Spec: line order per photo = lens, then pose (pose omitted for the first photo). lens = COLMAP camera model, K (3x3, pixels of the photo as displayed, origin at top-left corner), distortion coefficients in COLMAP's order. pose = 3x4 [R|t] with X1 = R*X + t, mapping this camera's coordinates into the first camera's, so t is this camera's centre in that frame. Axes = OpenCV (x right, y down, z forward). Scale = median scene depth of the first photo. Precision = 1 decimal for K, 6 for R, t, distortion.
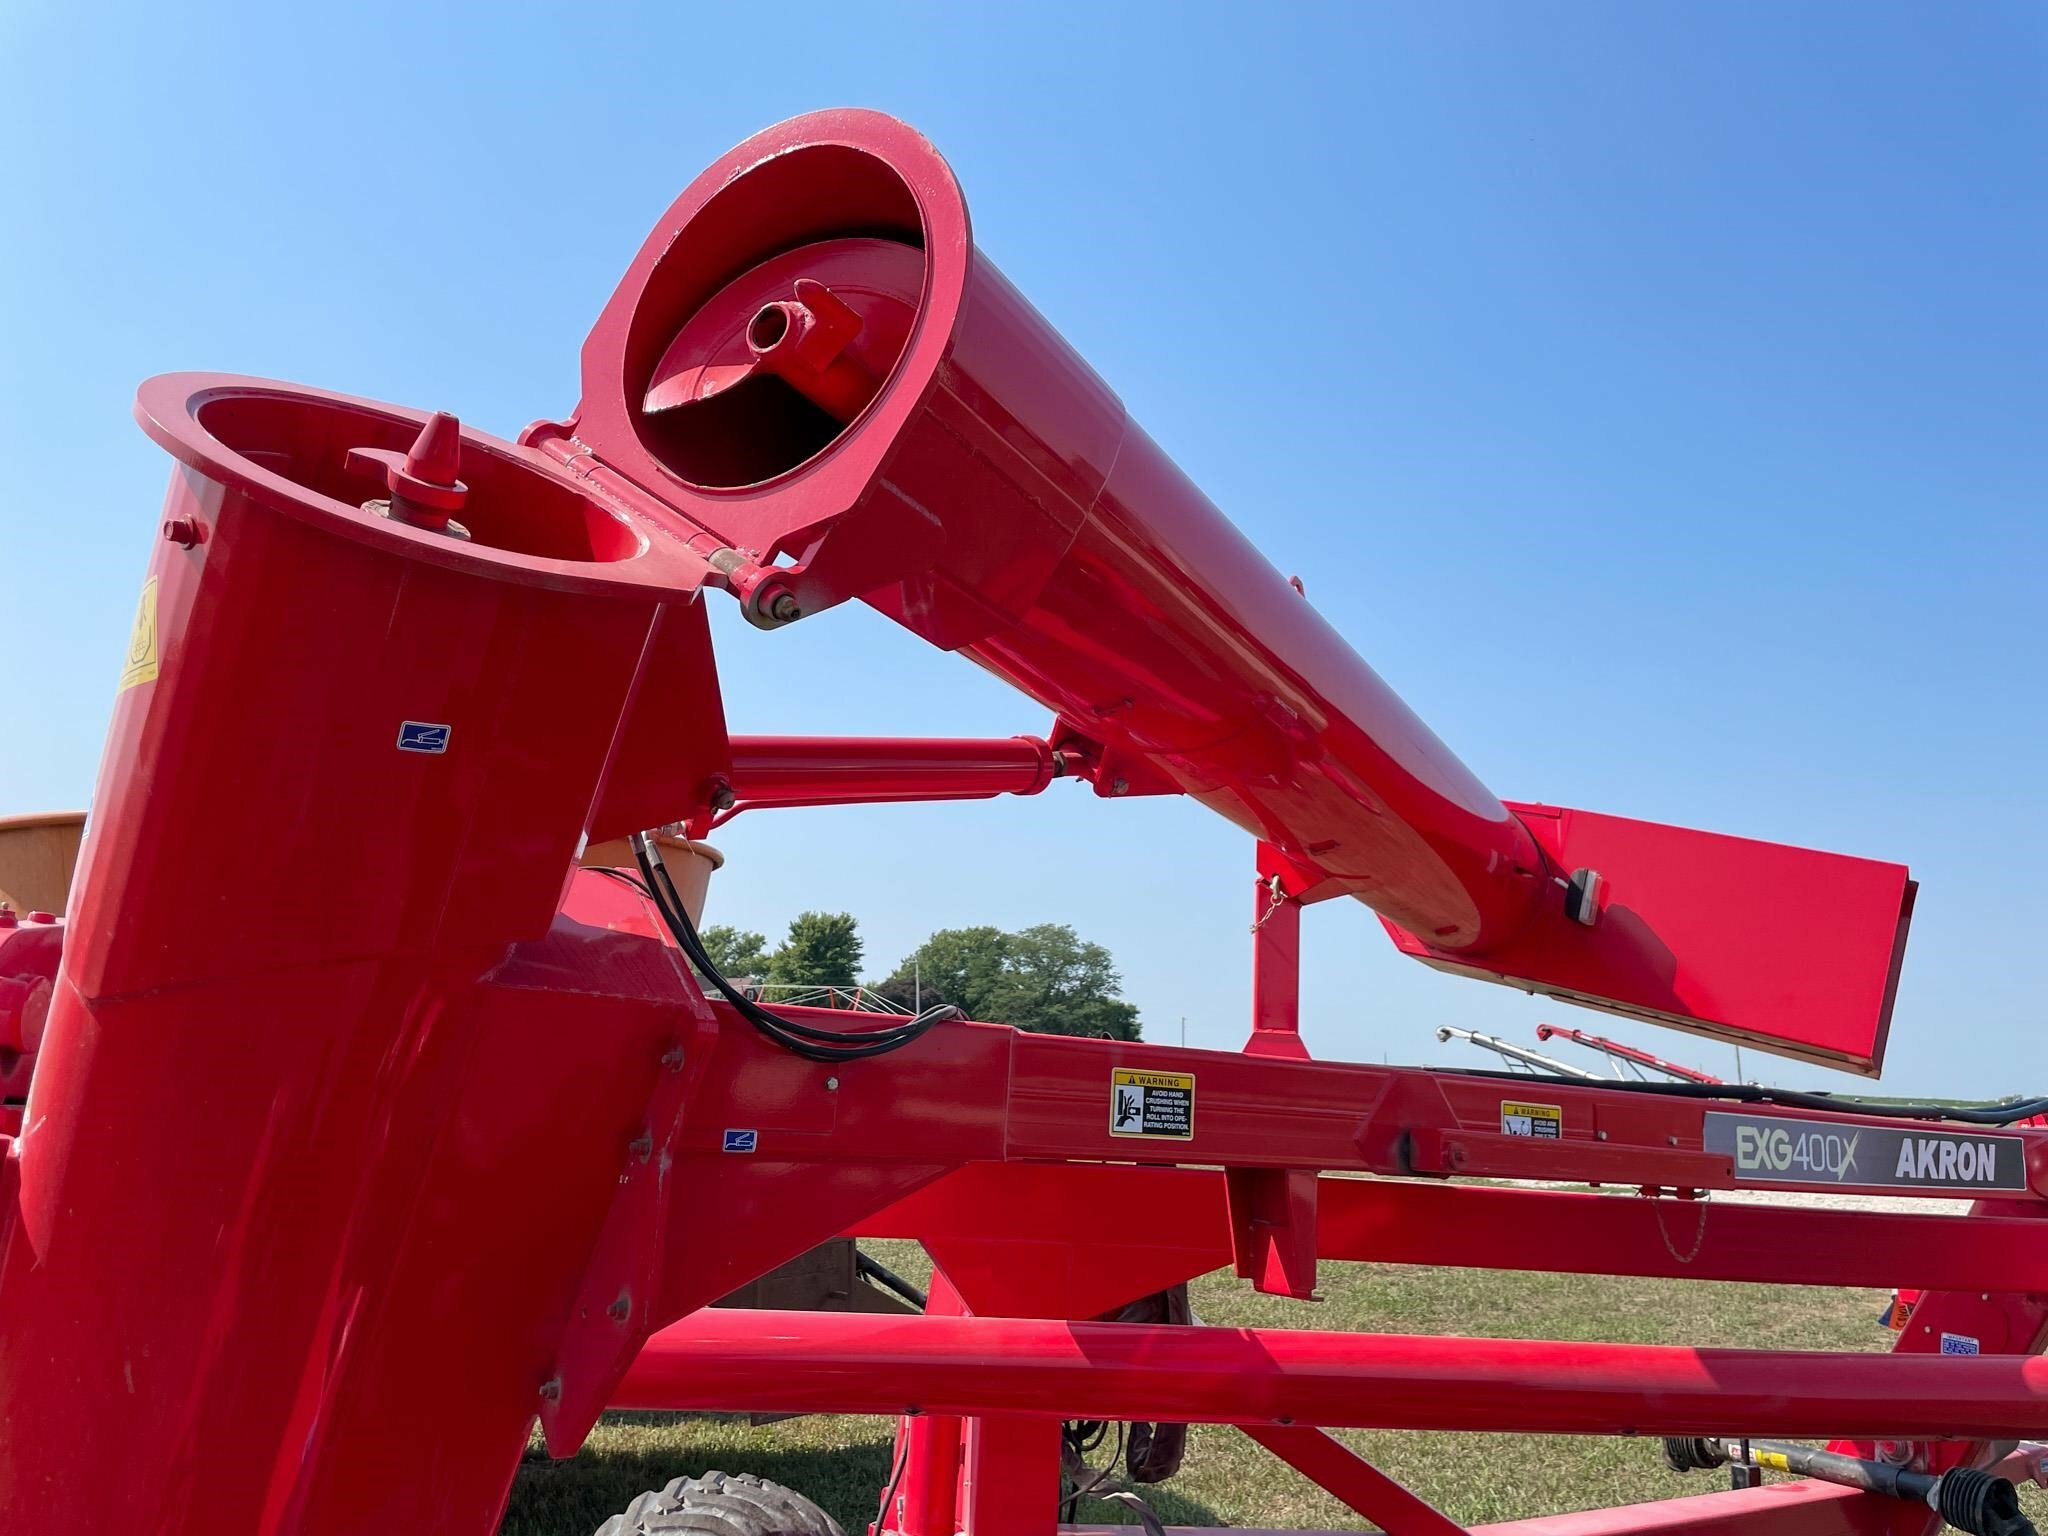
lens RADIAL K [[1552.7, 0, 1027.4], [0, 1552.7, 747.6], [0, 0, 1]] dist [0.101096, -0.148299]
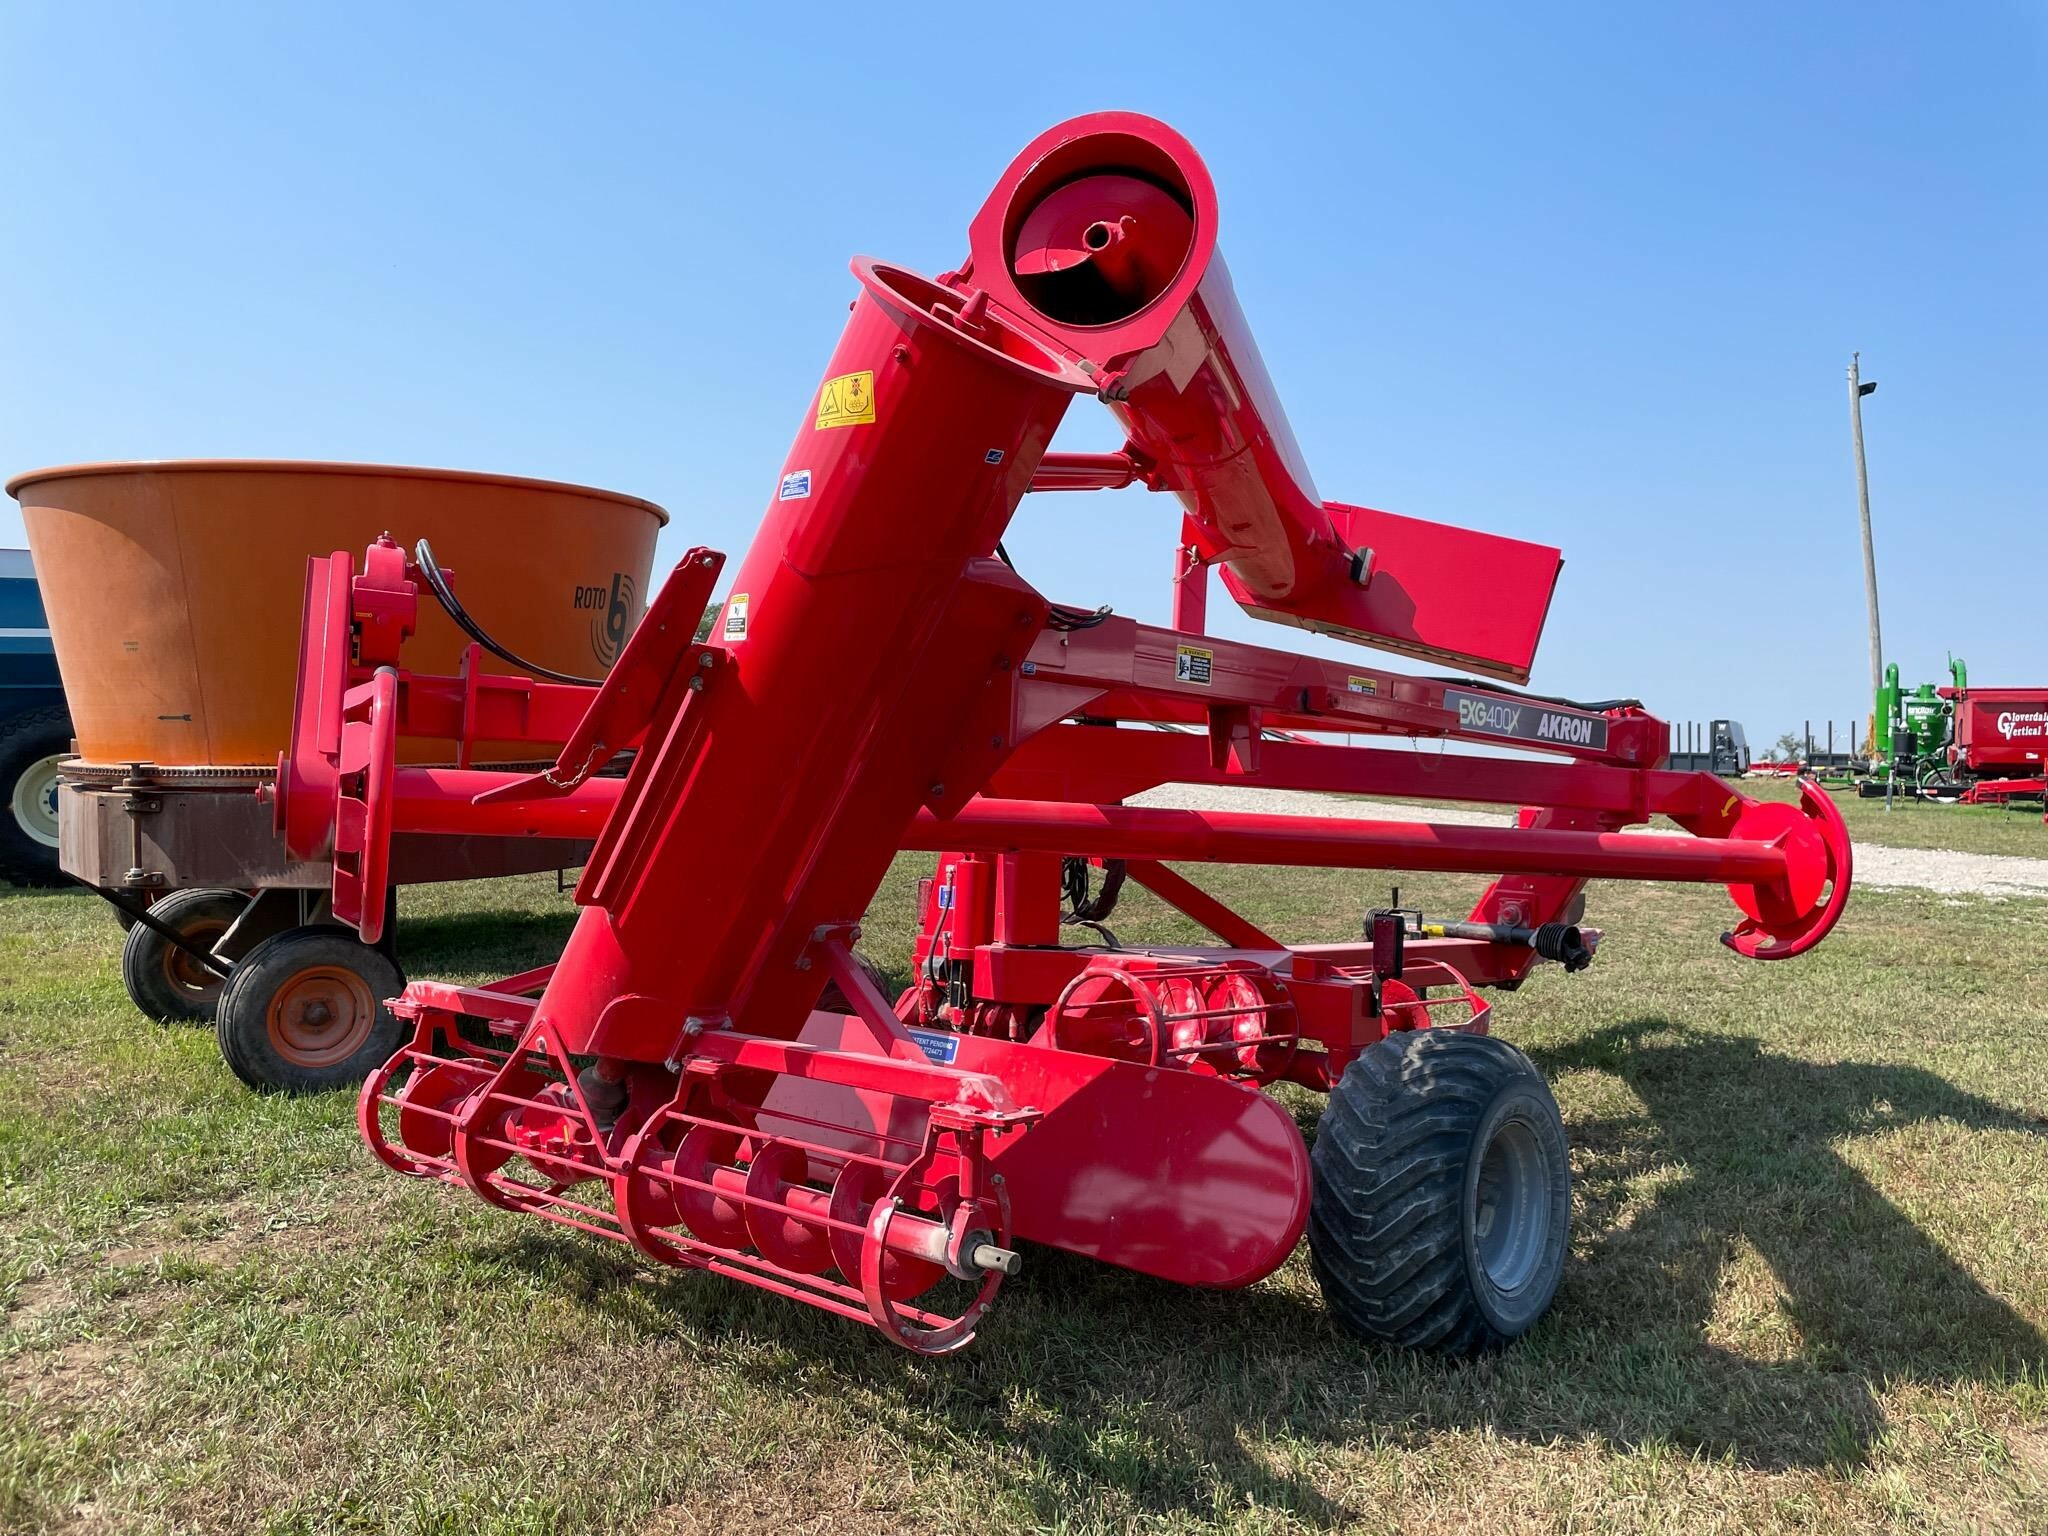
lens RADIAL K [[1552.7, 0, 1027.4], [0, 1552.7, 747.6], [0, 0, 1]] dist [0.101096, -0.148299]
pose [[0.975978, 0.001297, 0.217866, -0.333492], [-0.044743, 0.979862, 0.194601, -0.013395], [-0.213226, -0.199674, 0.956381, -0.466678]]
